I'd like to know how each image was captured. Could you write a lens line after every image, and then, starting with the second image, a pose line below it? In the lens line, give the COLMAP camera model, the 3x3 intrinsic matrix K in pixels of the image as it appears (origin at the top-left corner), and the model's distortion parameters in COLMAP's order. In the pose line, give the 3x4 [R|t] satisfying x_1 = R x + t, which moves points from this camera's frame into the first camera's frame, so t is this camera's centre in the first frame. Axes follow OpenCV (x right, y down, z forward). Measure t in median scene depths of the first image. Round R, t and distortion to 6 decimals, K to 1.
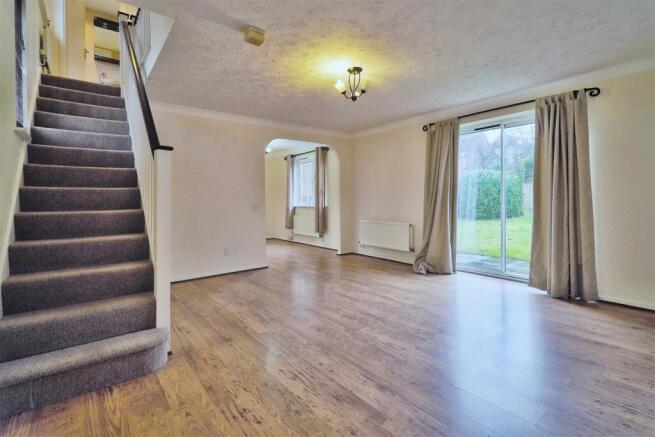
lens RADIAL K [[307.9, 0, 336.9], [0, 307.9, 209.4], [0, 0, 1]] dist [-0.006246, -0.001195]
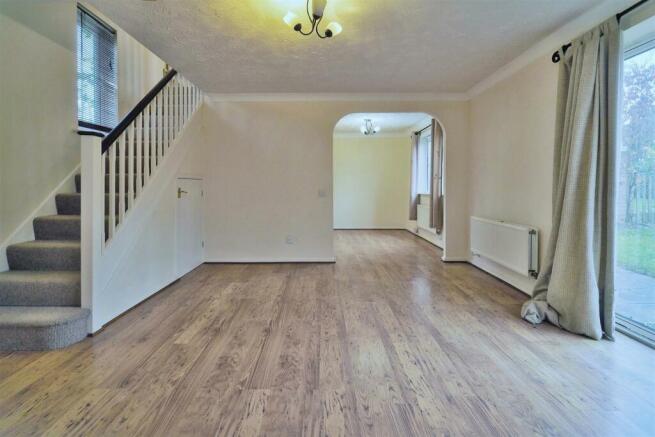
lens RADIAL K [[307.9, 0, 329.5], [0, 307.9, 189.8], [0, 0, 1]] dist [-0.006246, -0.001195]
pose [[0.774853, 0.017334, -0.631904, 0.499769], [-0.027396, 0.999606, -0.006174, -0.020468], [0.631547, 0.022095, 0.775022, 0.503266]]
